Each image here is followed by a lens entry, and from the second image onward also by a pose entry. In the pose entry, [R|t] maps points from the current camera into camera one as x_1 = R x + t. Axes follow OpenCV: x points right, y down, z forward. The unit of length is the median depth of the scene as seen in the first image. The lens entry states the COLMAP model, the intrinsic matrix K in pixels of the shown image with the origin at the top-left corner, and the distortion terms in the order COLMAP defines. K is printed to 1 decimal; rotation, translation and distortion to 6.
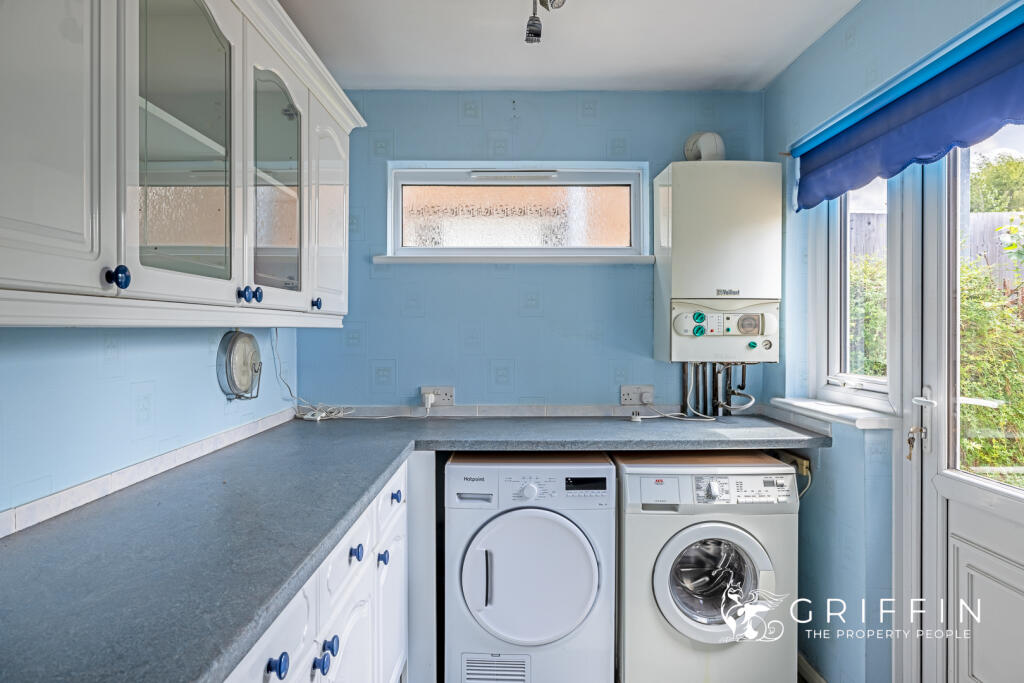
lens RADIAL K [[685.0, 0, 512.0], [0, 685.0, 341.5], [0, 0, 1]] dist [-0.000161, -0.000039]
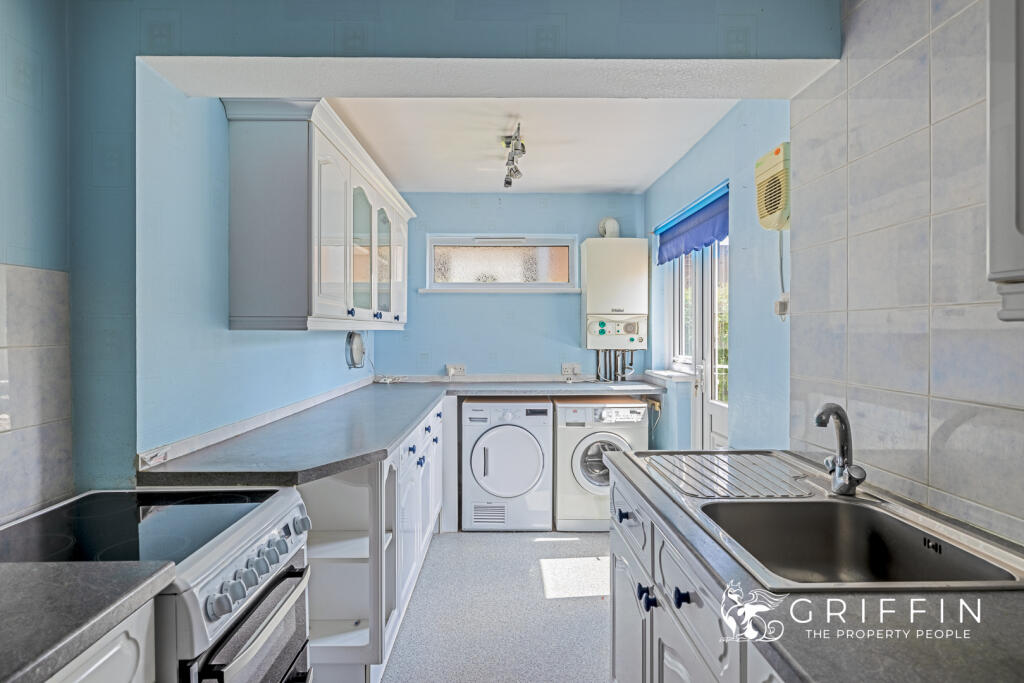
lens RADIAL K [[580.8, 0, 512.0], [0, 580.8, 341.5], [0, 0, 1]] dist [-0.000007, -0.000159]
pose [[0.999907, -0.001048, 0.013563, 0.015500], [0.001051, 0.999999, -0.000161, 0.009788], [-0.013563, 0.000175, 0.999908, -0.531967]]
